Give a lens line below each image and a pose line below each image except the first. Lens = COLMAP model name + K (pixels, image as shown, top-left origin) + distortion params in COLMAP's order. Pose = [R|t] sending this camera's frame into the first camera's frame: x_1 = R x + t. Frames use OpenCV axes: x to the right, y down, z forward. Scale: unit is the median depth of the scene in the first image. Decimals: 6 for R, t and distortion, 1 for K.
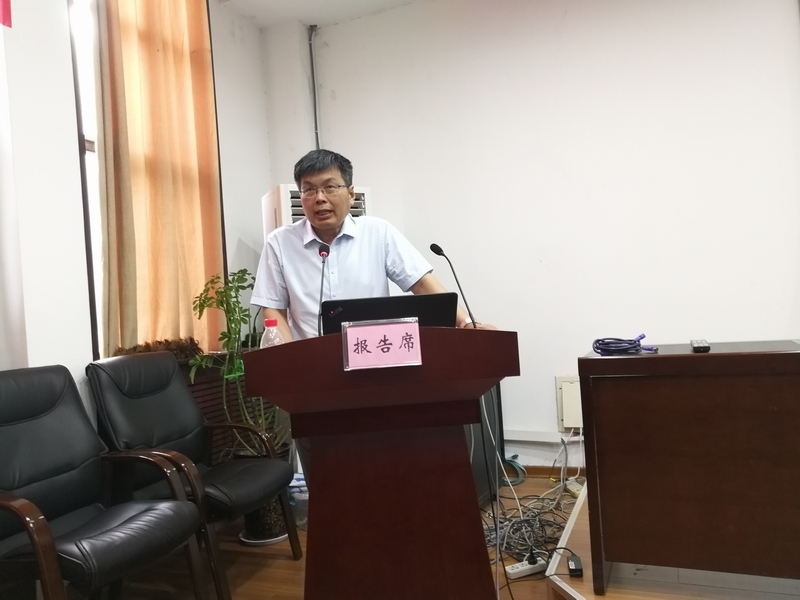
lens RADIAL K [[630.7, 0, 393.2], [0, 630.7, 303.7], [0, 0, 1]] dist [0.008241, 0.014284]
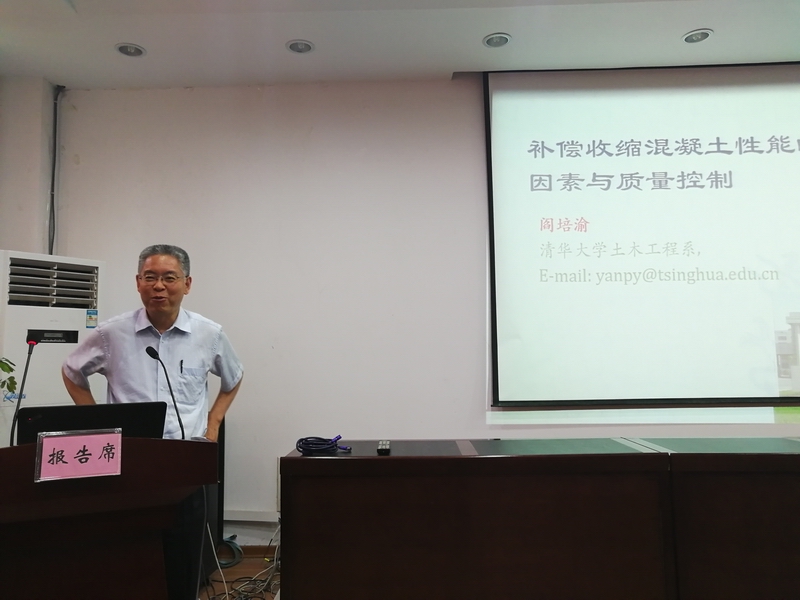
lens RADIAL K [[630.7, 0, 383.0], [0, 630.7, 302.8], [0, 0, 1]] dist [0.008241, 0.014284]
pose [[0.930535, 0.091691, 0.354539, 0.024783], [-0.058186, 0.992867, -0.104061, -0.048349], [-0.361552, 0.076203, 0.929233, -0.074663]]
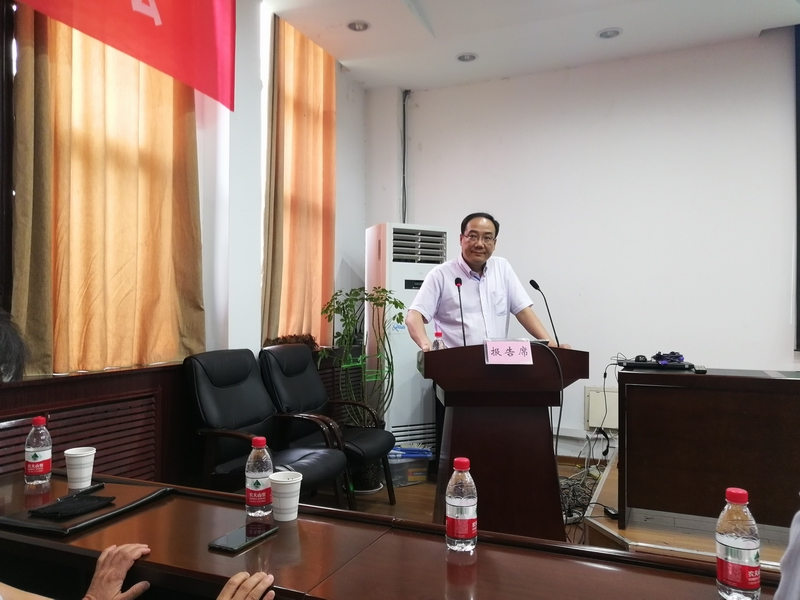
lens RADIAL K [[630.7, 0, 390.6], [0, 630.7, 302.6], [0, 0, 1]] dist [0.008241, 0.014284]
pose [[0.997132, 0.074550, -0.013041, -0.146688], [-0.074642, 0.997188, -0.006729, -0.016322], [0.012503, 0.007683, 0.999892, -0.312545]]
